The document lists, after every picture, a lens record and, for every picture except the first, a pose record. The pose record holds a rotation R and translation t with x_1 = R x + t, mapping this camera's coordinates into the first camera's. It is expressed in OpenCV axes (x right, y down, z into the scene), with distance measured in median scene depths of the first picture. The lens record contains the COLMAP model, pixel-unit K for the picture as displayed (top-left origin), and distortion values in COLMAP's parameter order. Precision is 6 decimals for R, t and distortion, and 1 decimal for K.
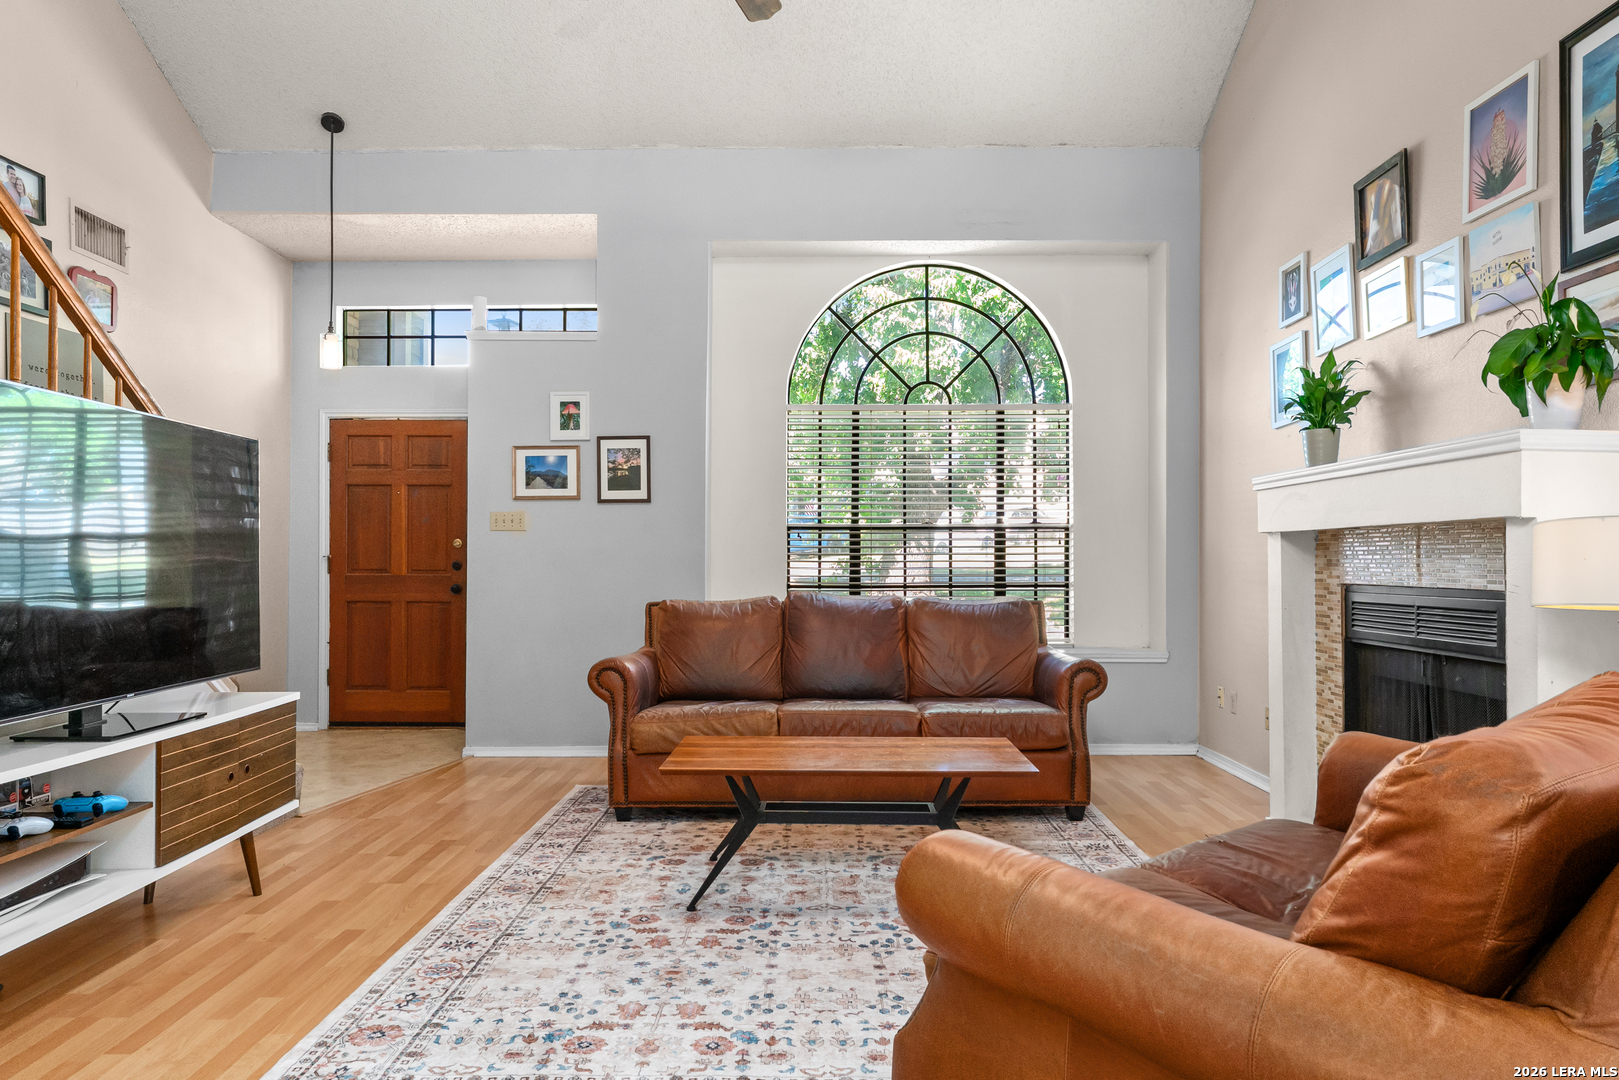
lens RADIAL K [[1007.0, 0, 805.5], [0, 1007.0, 542.4], [0, 0, 1]] dist [-0.002168, -0.000687]
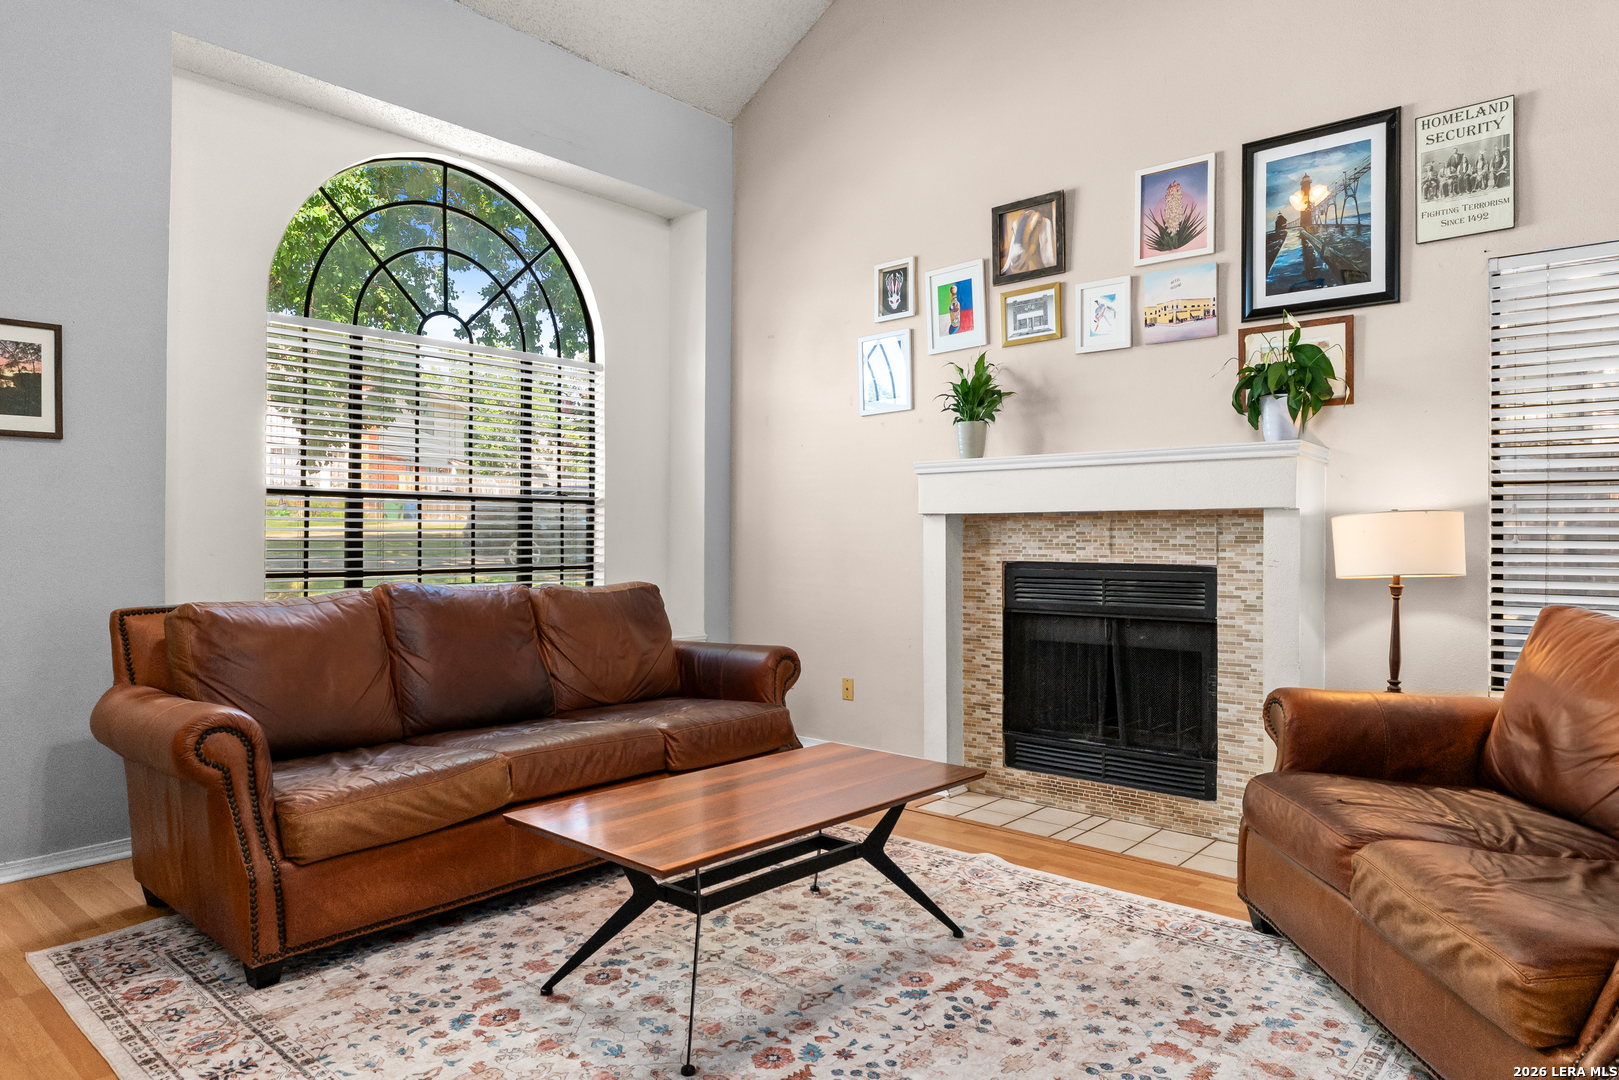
lens RADIAL K [[1007.0, 0, 804.9], [0, 1007.0, 533.5], [0, 0, 1]] dist [-0.002168, -0.000687]
pose [[0.655709, 0.005462, 0.754994, -0.444633], [-0.016200, 0.999845, 0.006836, 0.005814], [-0.754840, -0.016713, 0.655696, 0.409671]]
